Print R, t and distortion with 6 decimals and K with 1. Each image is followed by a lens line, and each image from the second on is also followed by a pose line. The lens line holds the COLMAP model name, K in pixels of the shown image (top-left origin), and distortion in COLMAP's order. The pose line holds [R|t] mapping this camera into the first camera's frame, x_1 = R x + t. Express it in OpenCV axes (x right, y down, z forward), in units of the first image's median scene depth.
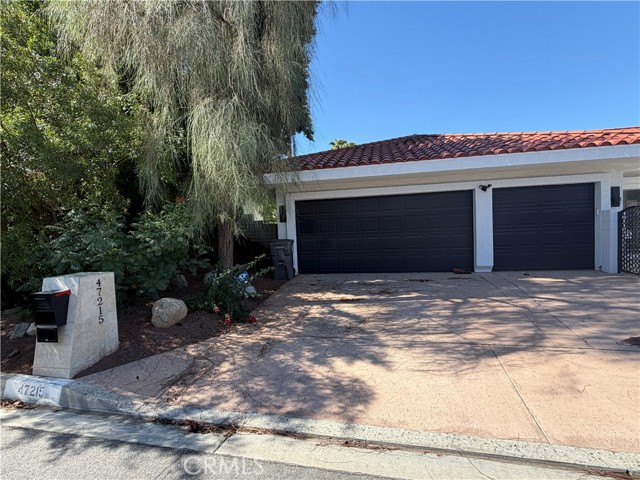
lens RADIAL K [[334.4, 0, 320.0], [0, 334.4, 240.0], [0, 0, 1]] dist [-0.000790, -0.000150]
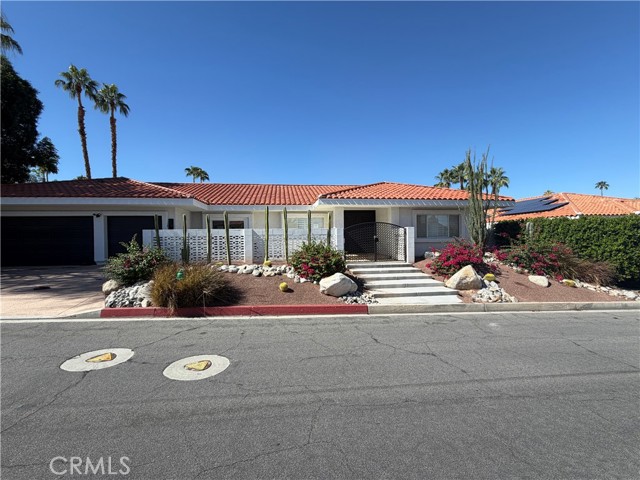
lens RADIAL K [[284.4, 0, 320.0], [0, 284.4, 240.0], [0, 0, 1]] dist [0.002035, 0.000033]
pose [[0.941111, 0.024717, 0.337193, 1.071736], [-0.013923, 0.999311, -0.034391, 0.008137], [-0.337811, 0.027671, 0.940807, -0.791970]]
